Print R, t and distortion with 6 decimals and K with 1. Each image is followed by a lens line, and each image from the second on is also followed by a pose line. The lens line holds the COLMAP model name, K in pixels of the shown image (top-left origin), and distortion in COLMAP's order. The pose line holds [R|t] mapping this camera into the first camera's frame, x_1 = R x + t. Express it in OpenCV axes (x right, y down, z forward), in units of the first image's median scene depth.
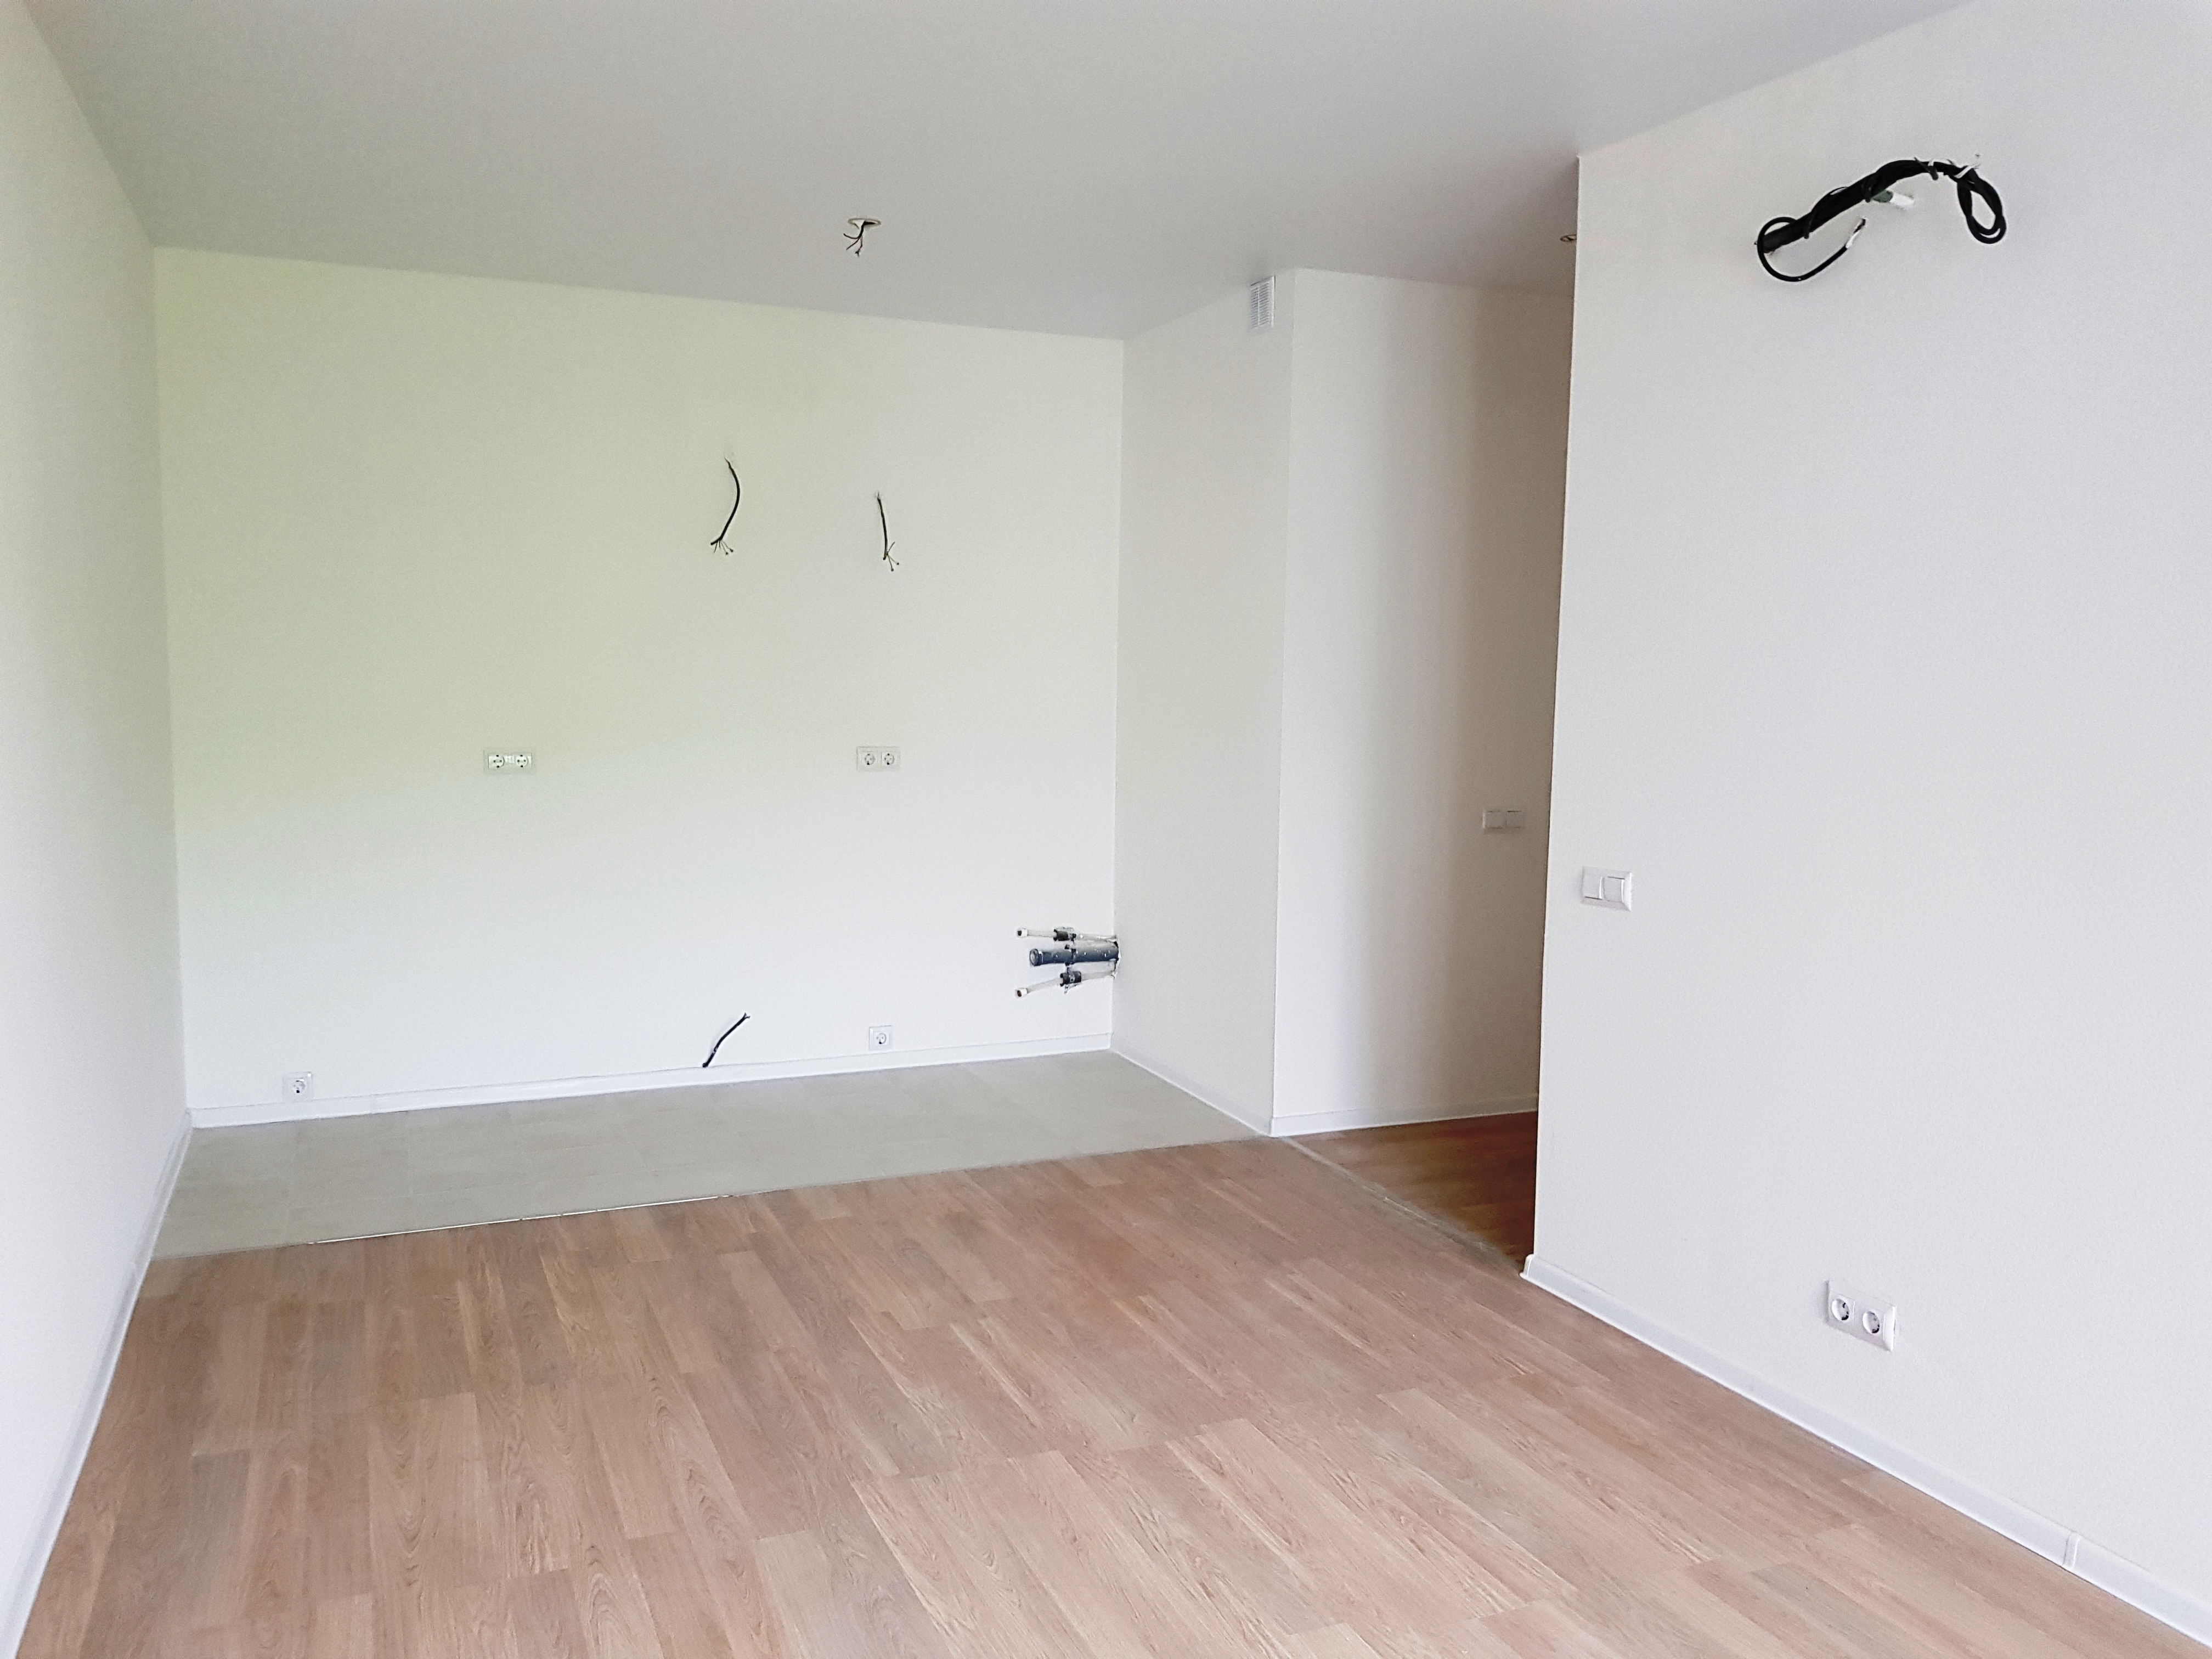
lens RADIAL K [[1696.3, 0, 1068.0], [0, 1696.3, 828.7], [0, 0, 1]] dist [0.080532, -0.128697]
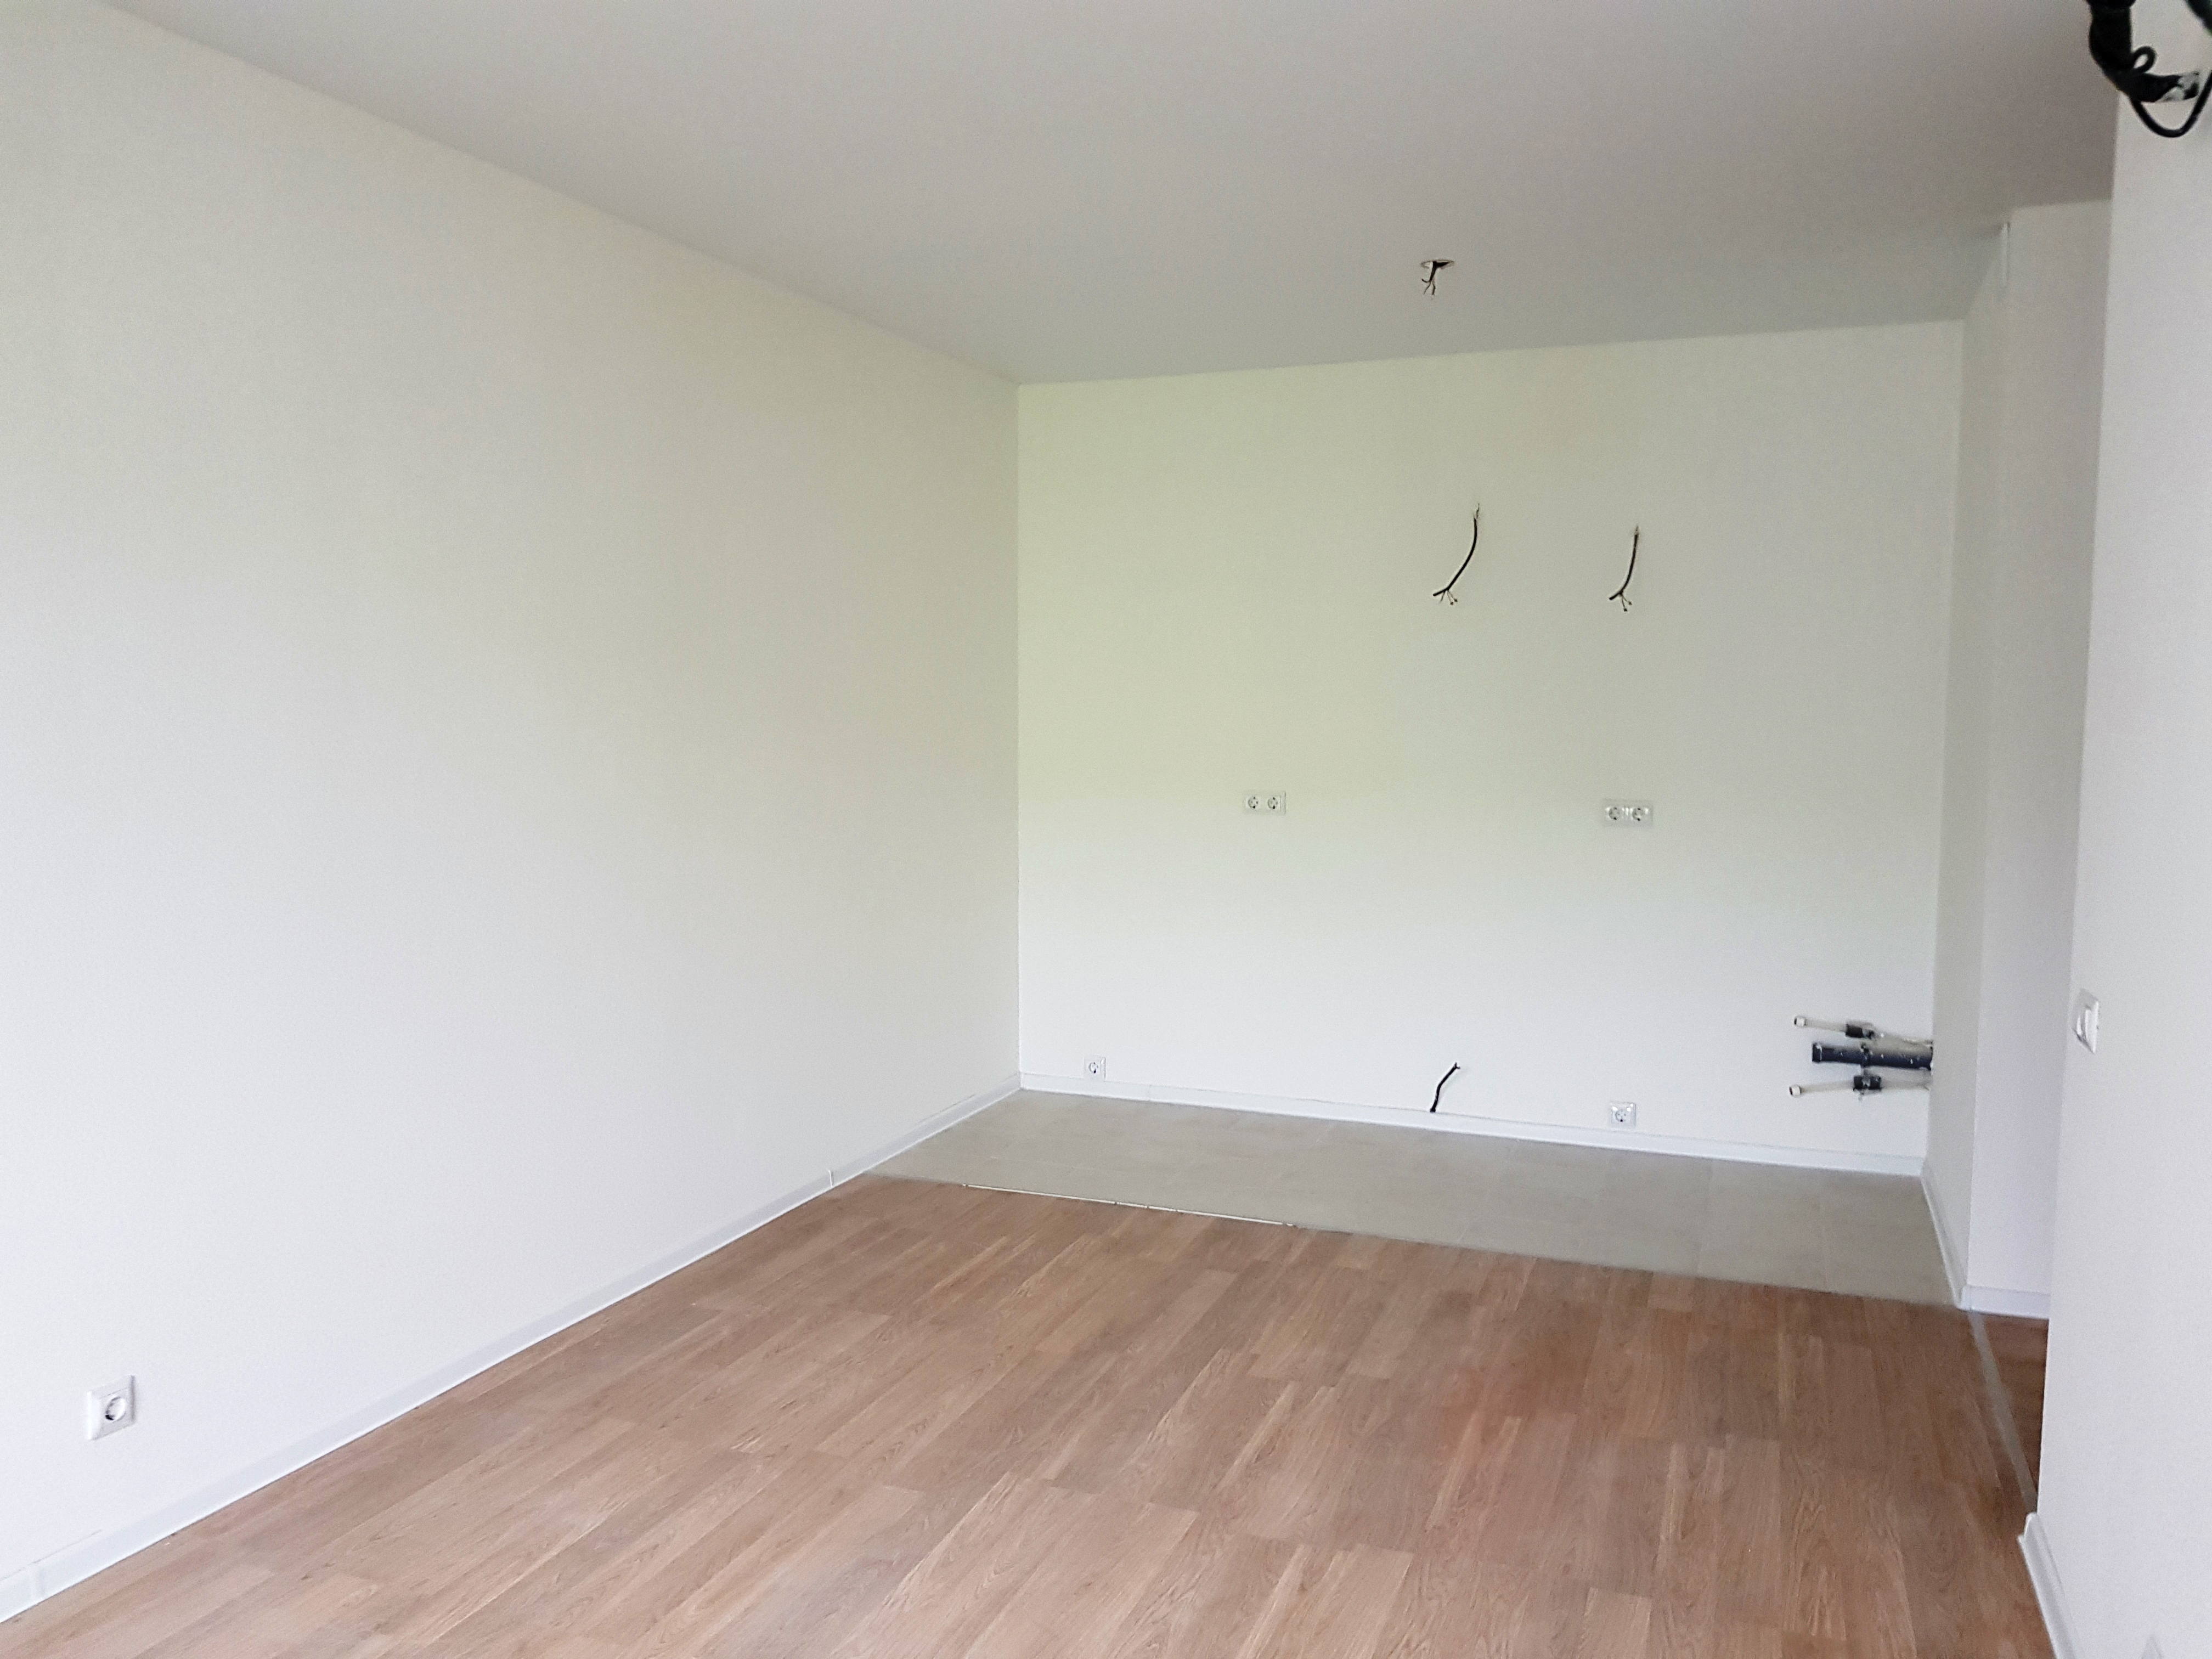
lens RADIAL K [[1694.6, 0, 1102.8], [0, 1694.6, 827.7], [0, 0, 1]] dist [0.100939, -0.204653]
pose [[0.722855, 0.043429, -0.689633, 0.473238], [-0.065502, 0.997835, -0.005820, -0.012871], [0.687888, 0.049379, 0.724135, 0.183709]]
